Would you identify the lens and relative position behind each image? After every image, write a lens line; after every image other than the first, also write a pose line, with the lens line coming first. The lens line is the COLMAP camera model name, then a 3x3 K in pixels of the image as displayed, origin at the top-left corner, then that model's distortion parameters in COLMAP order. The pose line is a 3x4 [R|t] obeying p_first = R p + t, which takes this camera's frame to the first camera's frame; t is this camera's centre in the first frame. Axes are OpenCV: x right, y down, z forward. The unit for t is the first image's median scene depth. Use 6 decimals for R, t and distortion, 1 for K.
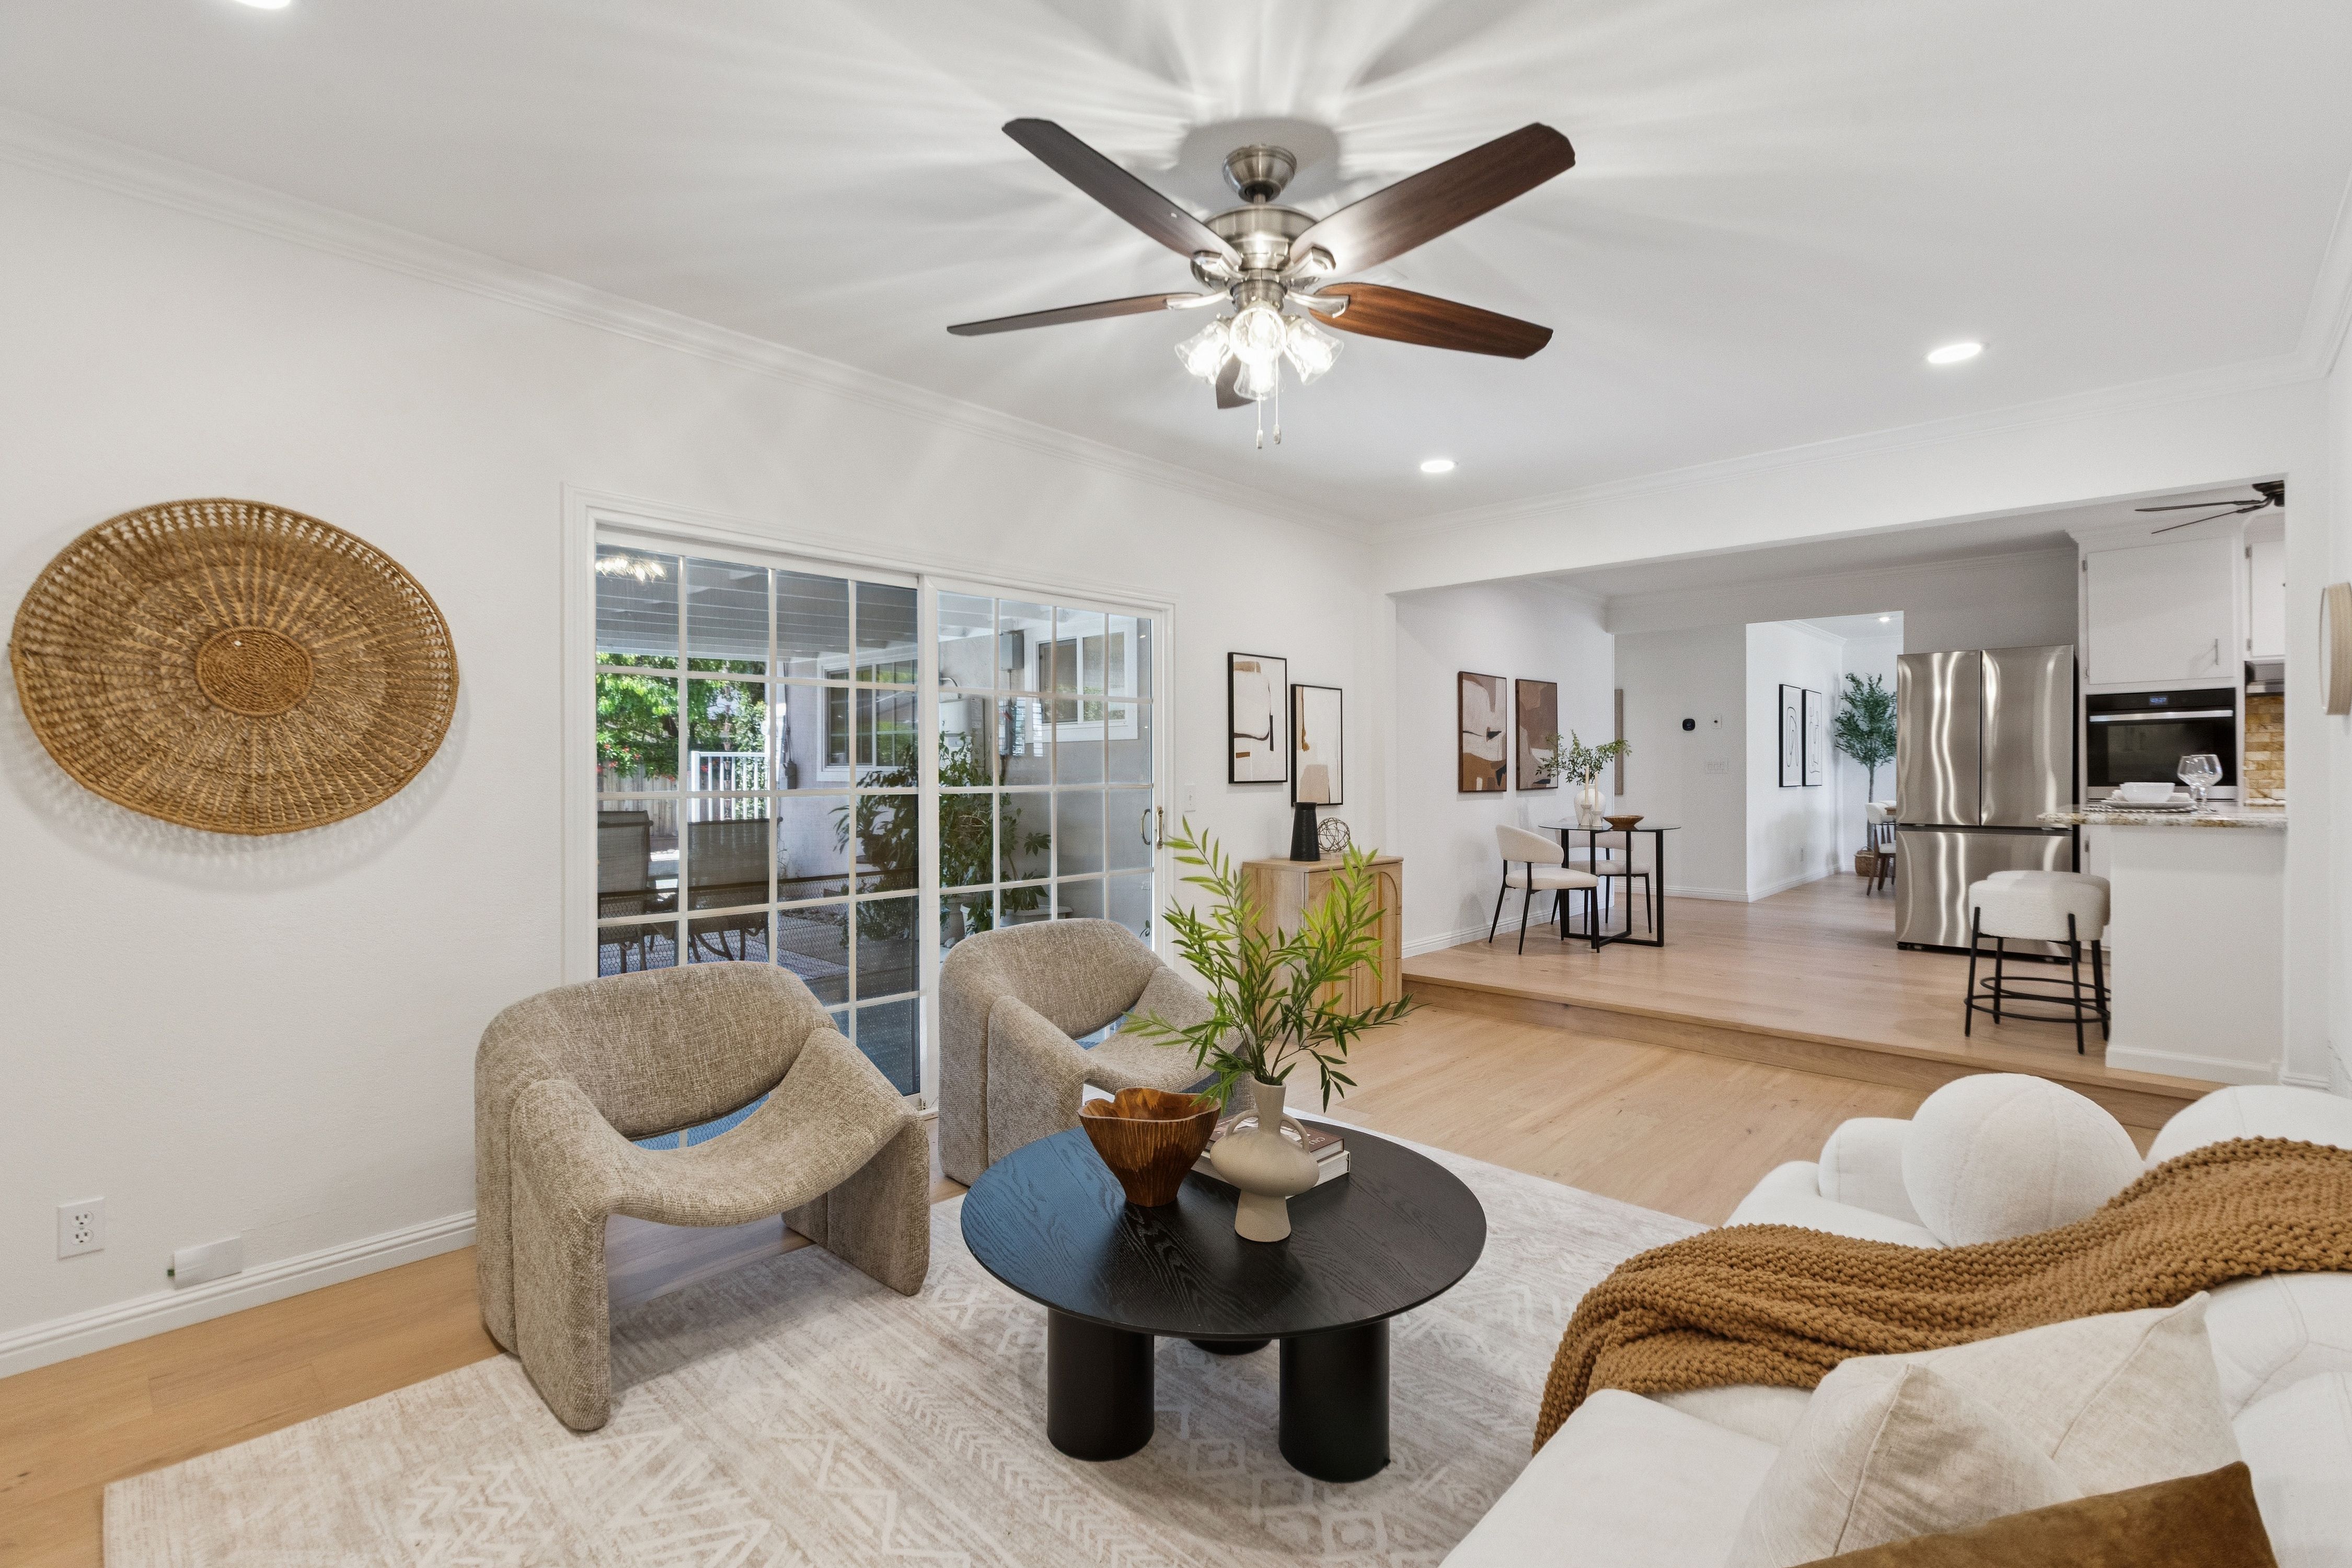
lens RADIAL K [[1075.3, 0, 1187.9], [0, 1075.3, 775.4], [0, 0, 1]] dist [-0.001835, 0.000100]
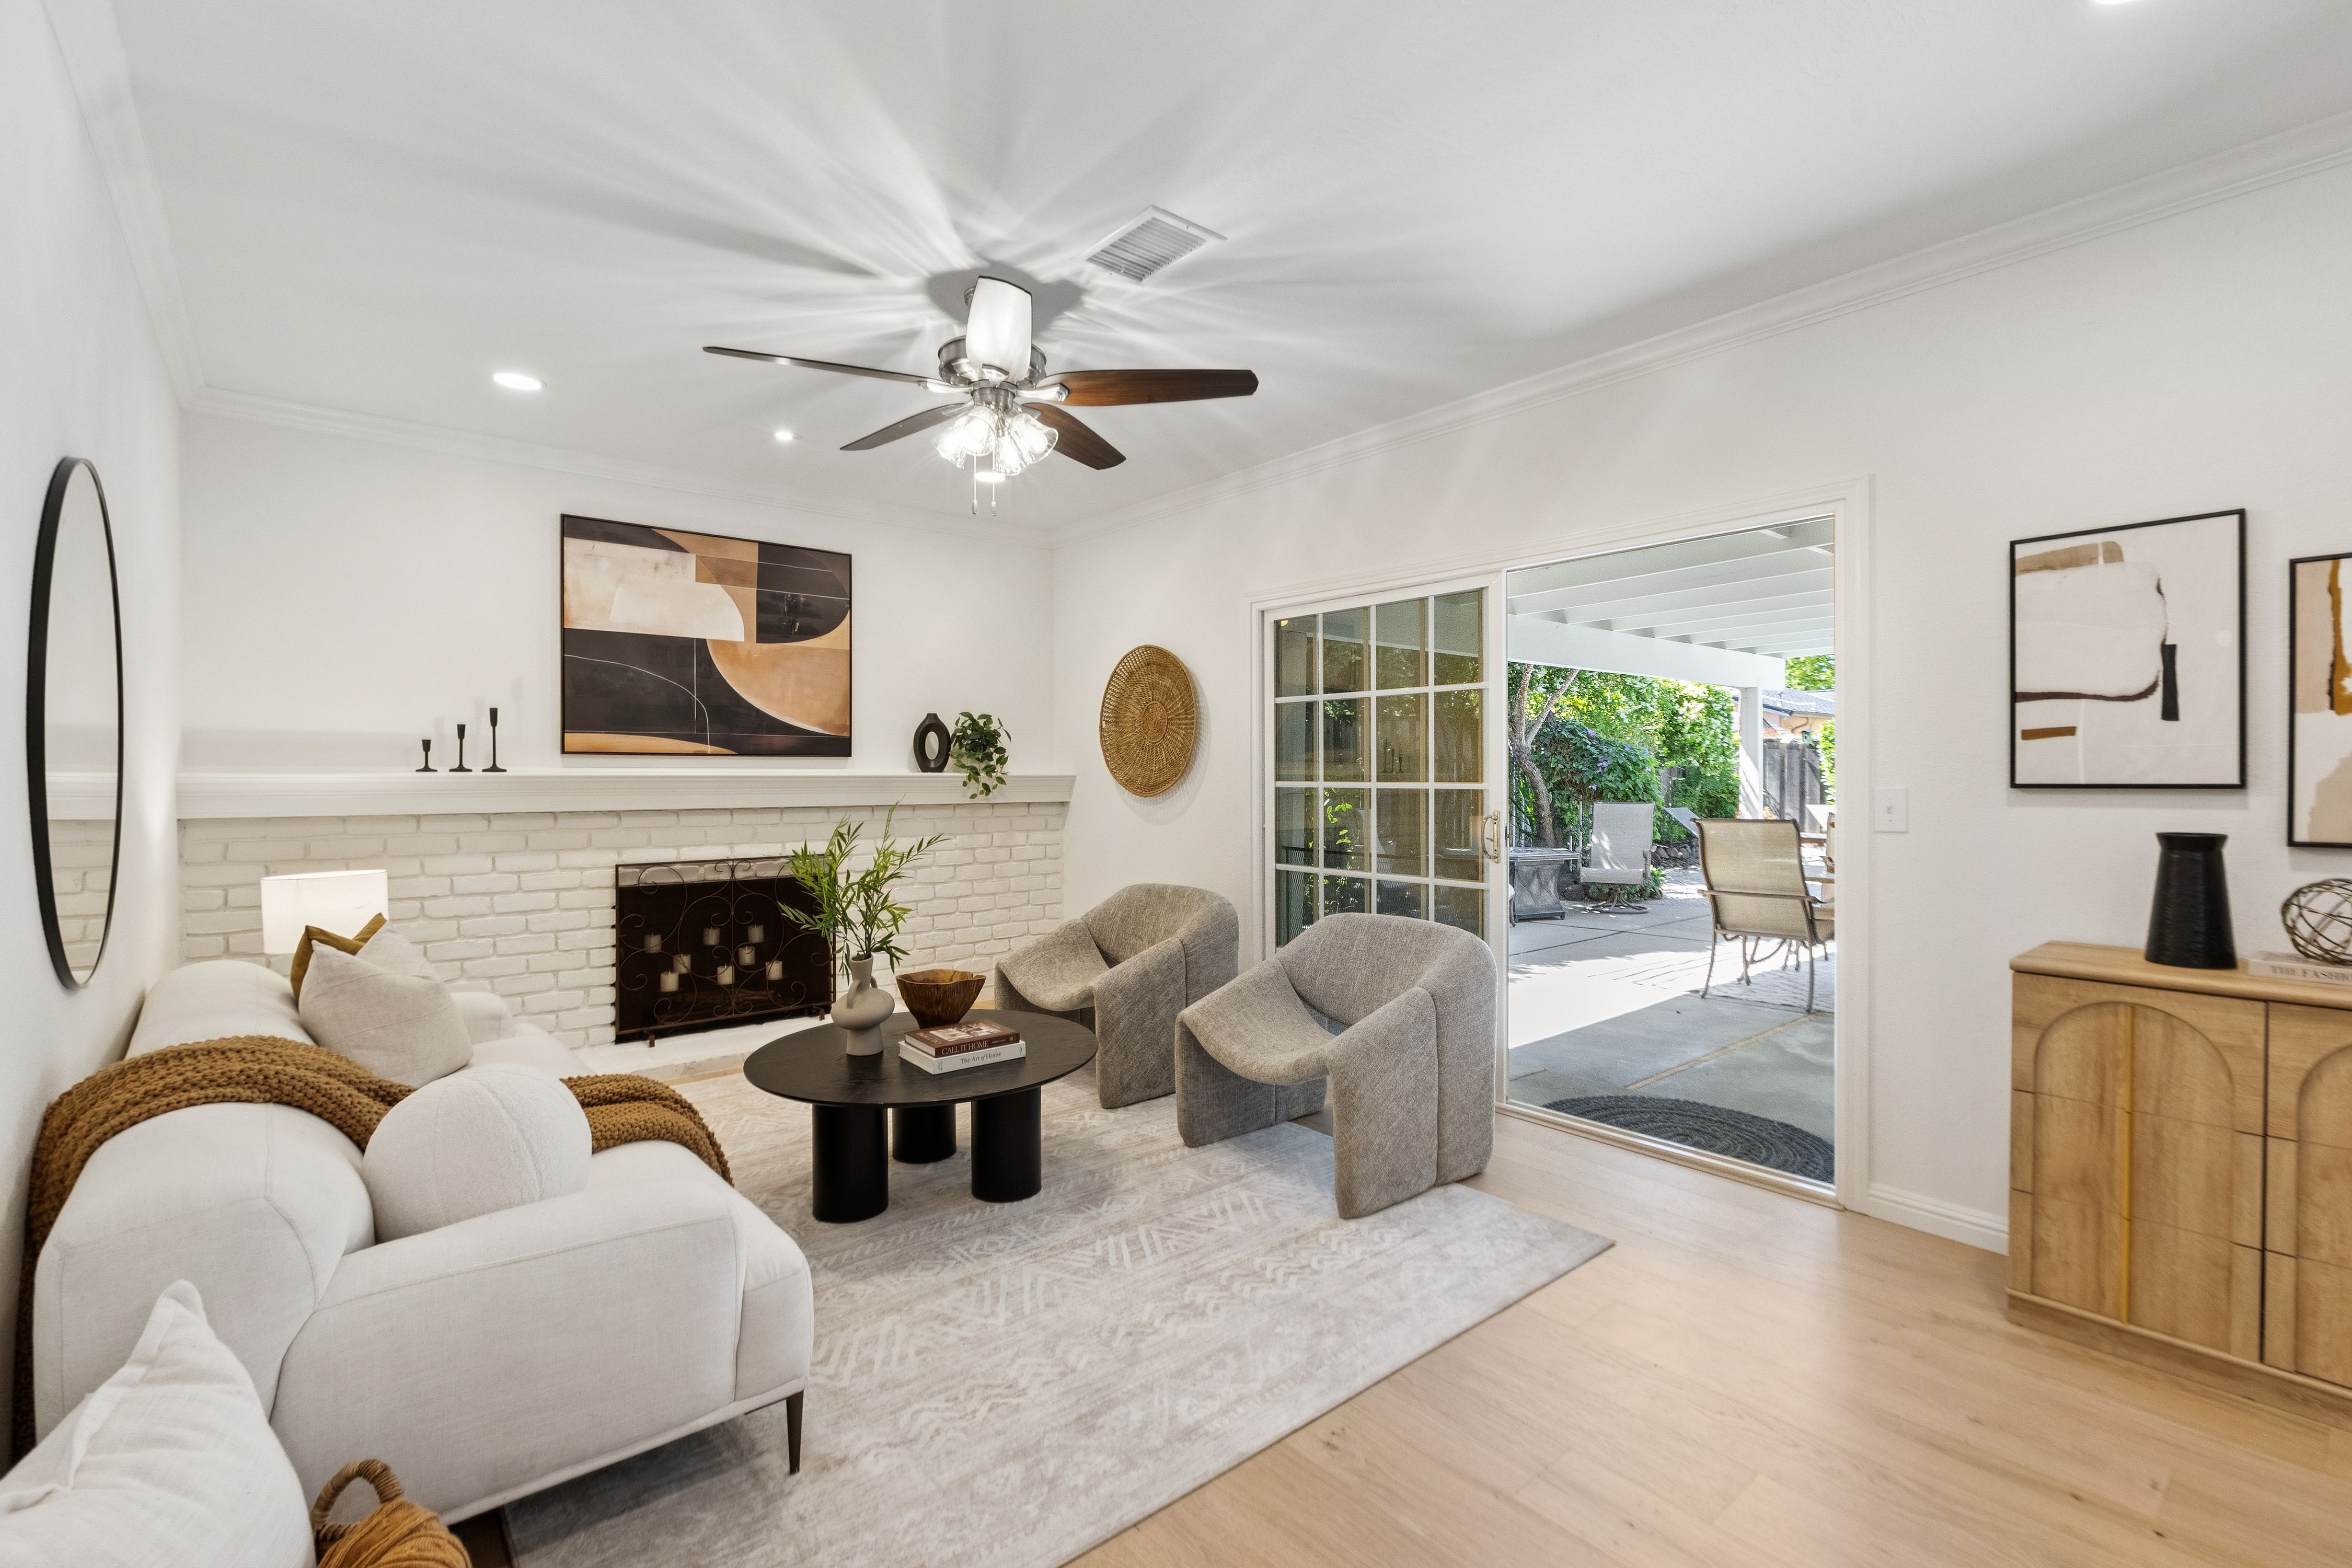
lens RADIAL K [[1075.3, 0, 1178.3], [0, 1075.3, 783.5], [0, 0, 1]] dist [-0.001835, 0.000100]
pose [[-0.143124, 0.009401, -0.989660, 0.625117], [-0.003639, 0.999943, 0.010025, 0.001346], [0.989698, 0.005037, -0.143081, 0.667824]]
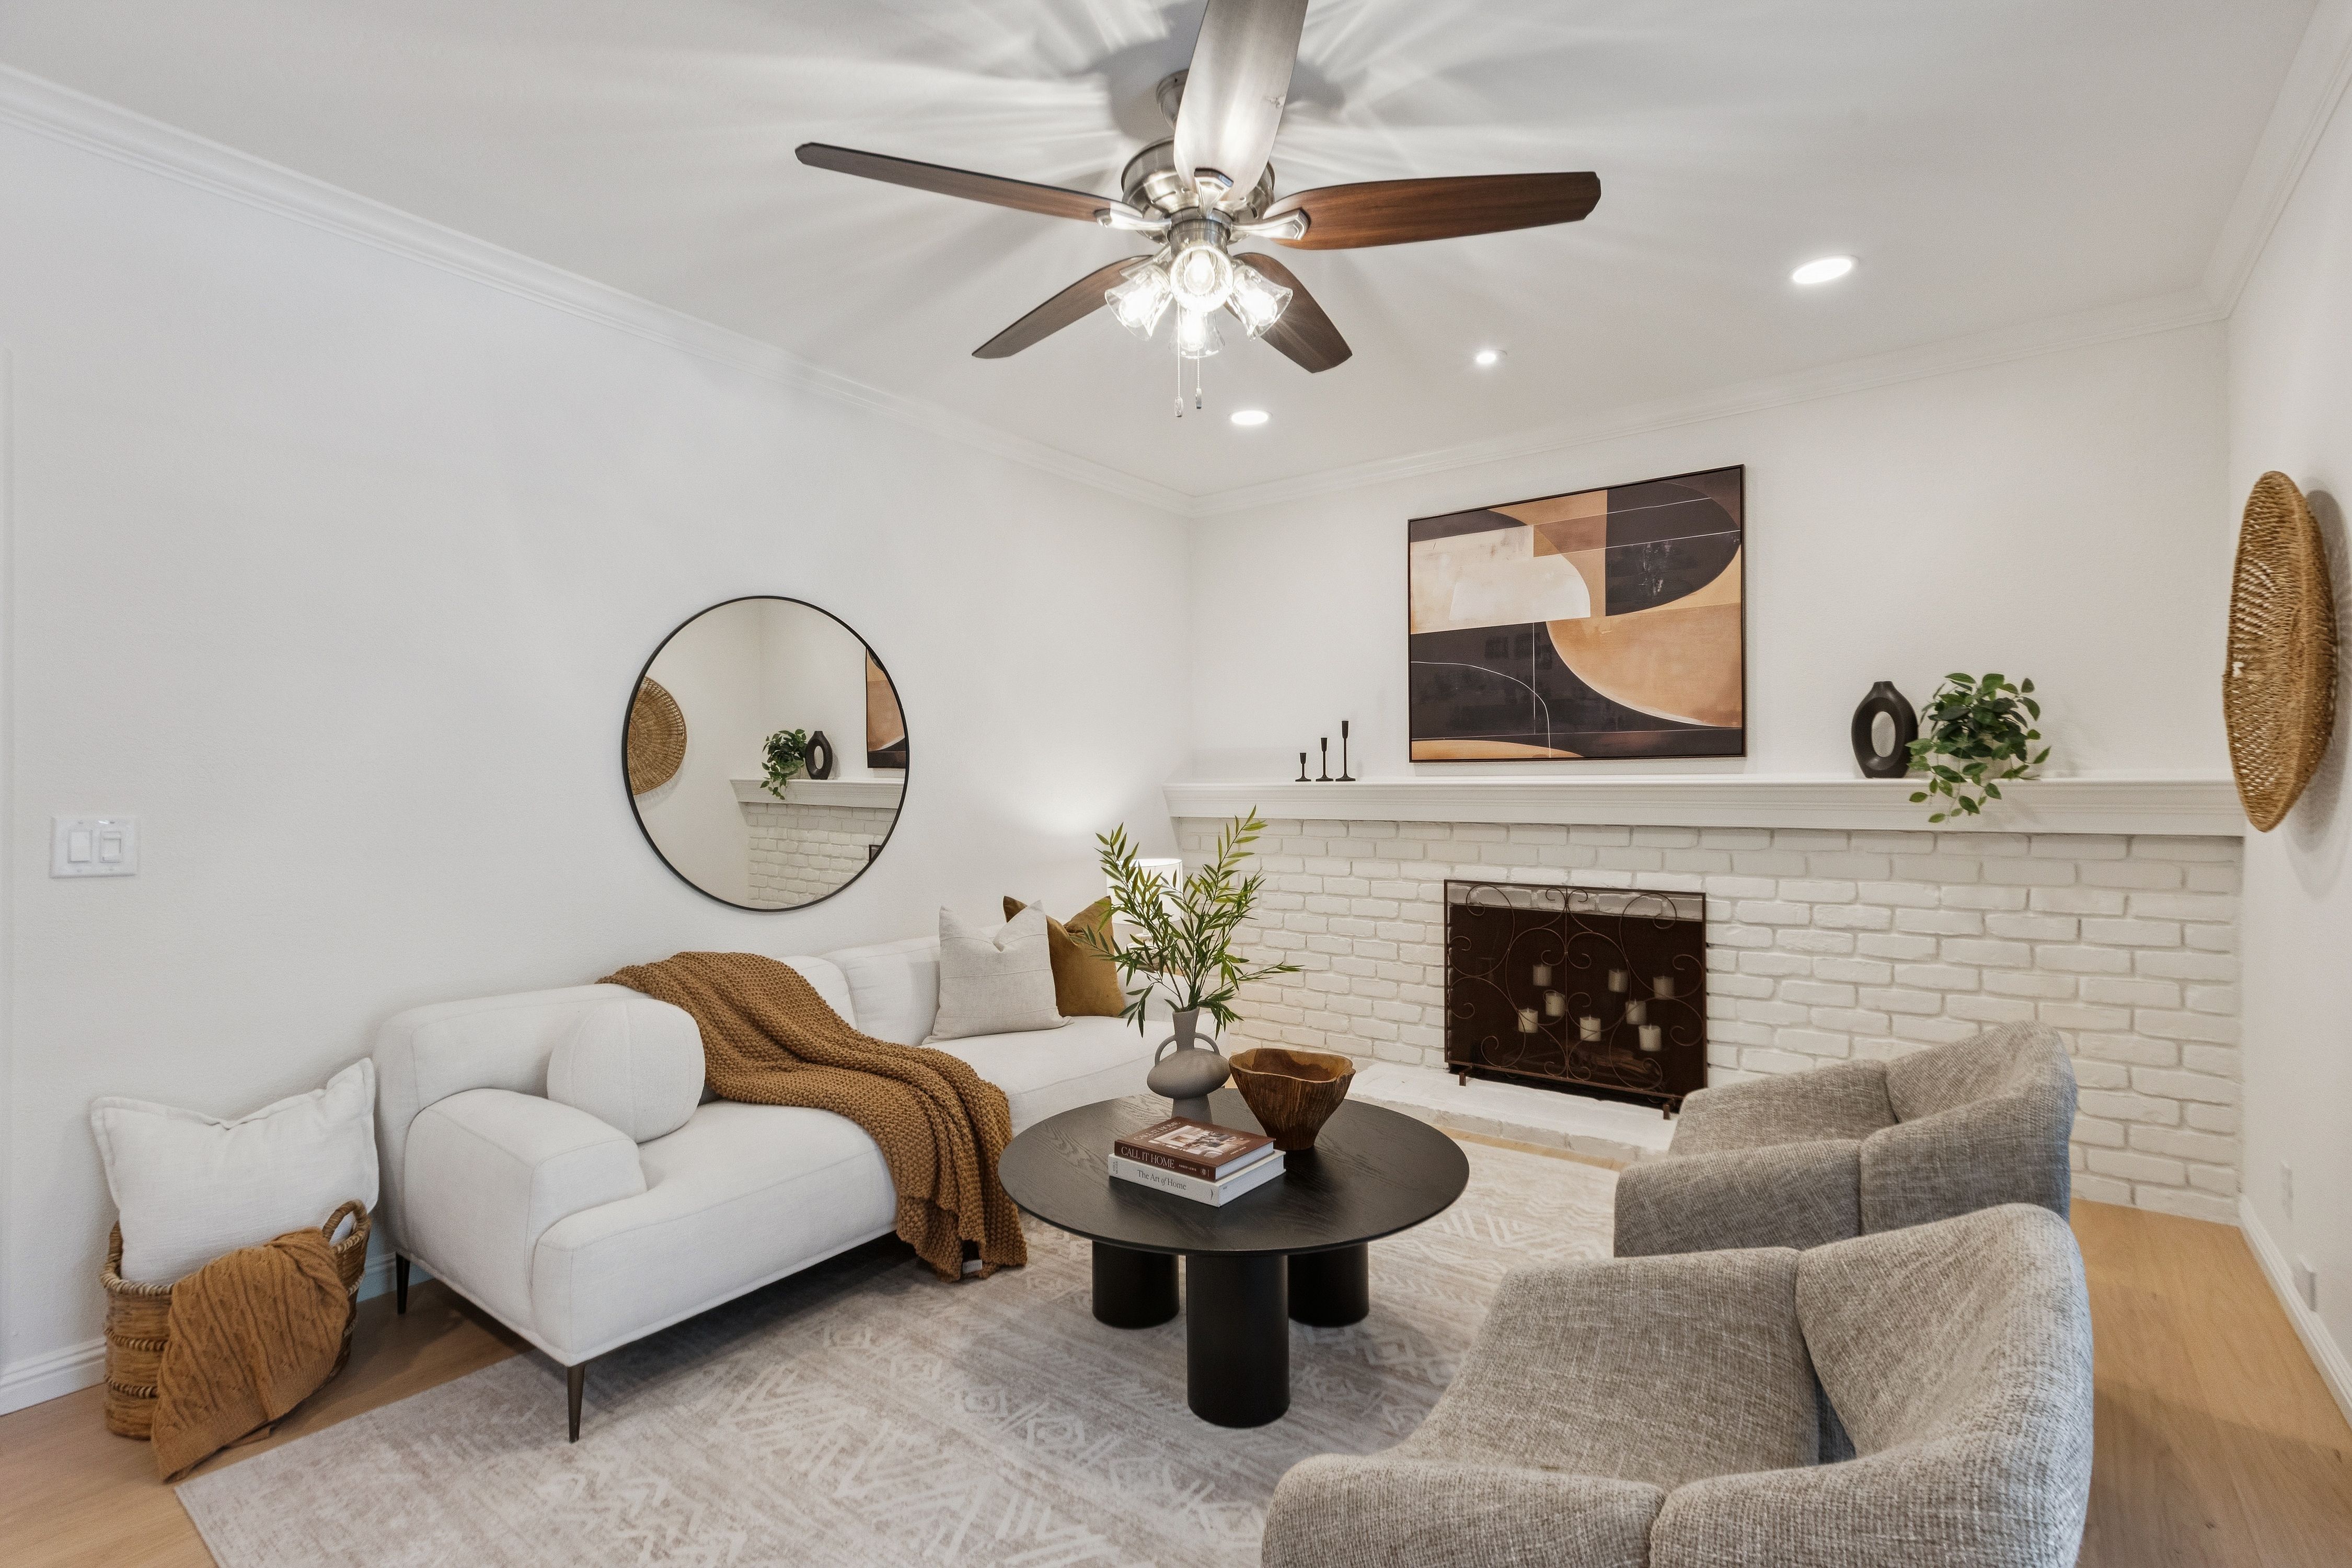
lens RADIAL K [[1075.3, 0, 1162.6], [0, 1075.3, 788.3], [0, 0, 1]] dist [-0.001835, 0.000100]
pose [[-0.997116, 0.004576, -0.075761, 0.078273], [0.004131, 0.999973, 0.006021, 0.002525], [0.075786, 0.005691, -0.997108, 0.898537]]
